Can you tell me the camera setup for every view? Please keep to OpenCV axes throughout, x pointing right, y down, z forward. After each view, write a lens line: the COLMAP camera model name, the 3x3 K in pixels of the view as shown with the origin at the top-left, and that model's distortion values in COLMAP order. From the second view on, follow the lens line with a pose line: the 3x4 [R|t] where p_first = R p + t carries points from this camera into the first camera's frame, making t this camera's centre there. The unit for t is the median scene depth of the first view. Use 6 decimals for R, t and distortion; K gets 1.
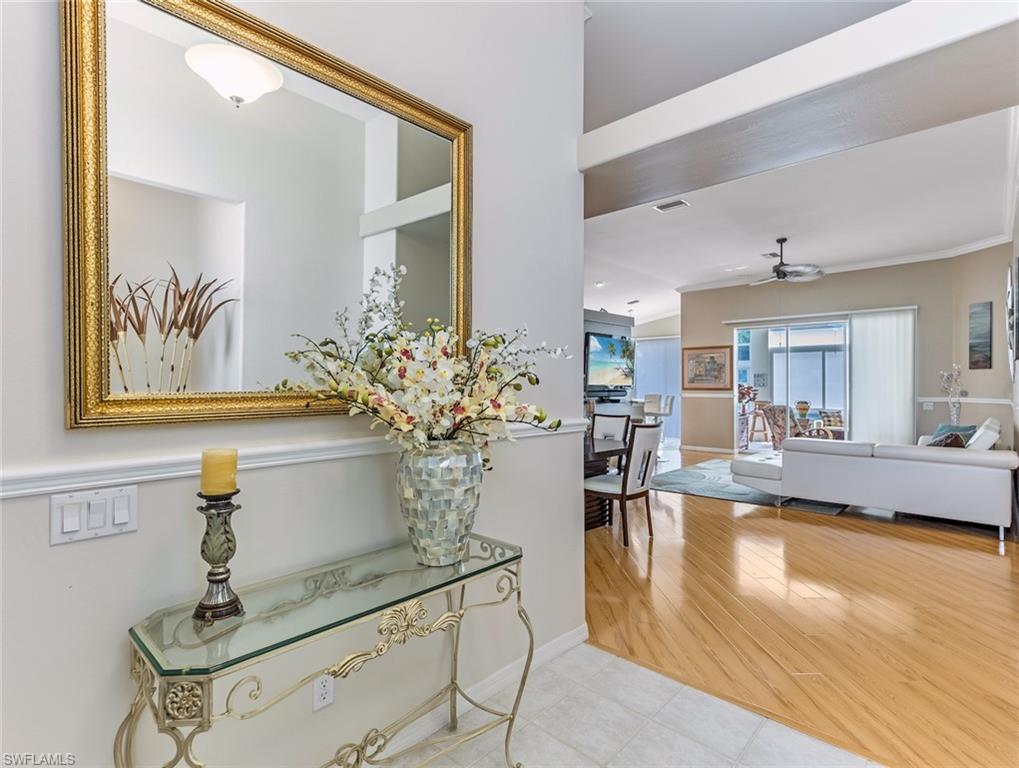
lens RADIAL K [[511.5, 0, 504.0], [0, 511.5, 393.5], [0, 0, 1]] dist [0.013398, -0.004484]
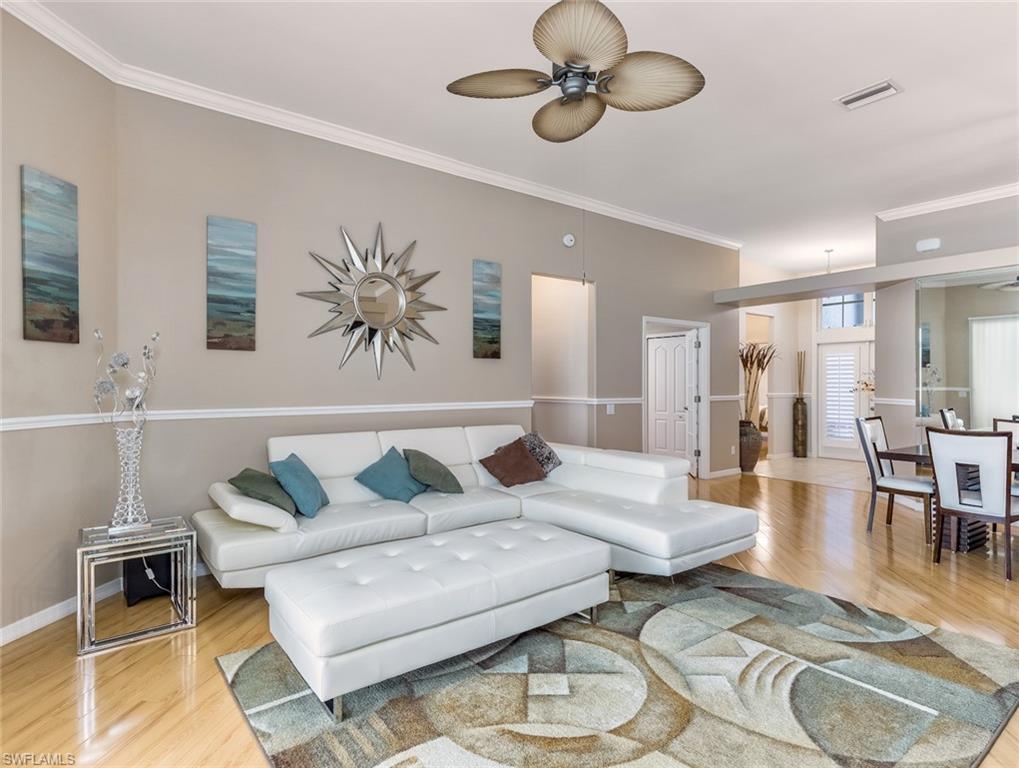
lens RADIAL K [[541.2, 0, 514.5], [0, 541.2, 382.9], [0, 0, 1]] dist [0.009047, -0.002109]
pose [[-0.988770, 0.004554, 0.149378, 0.463491], [0.006896, 0.999861, 0.015164, -0.018412], [-0.149288, 0.016024, -0.988664, 1.230730]]
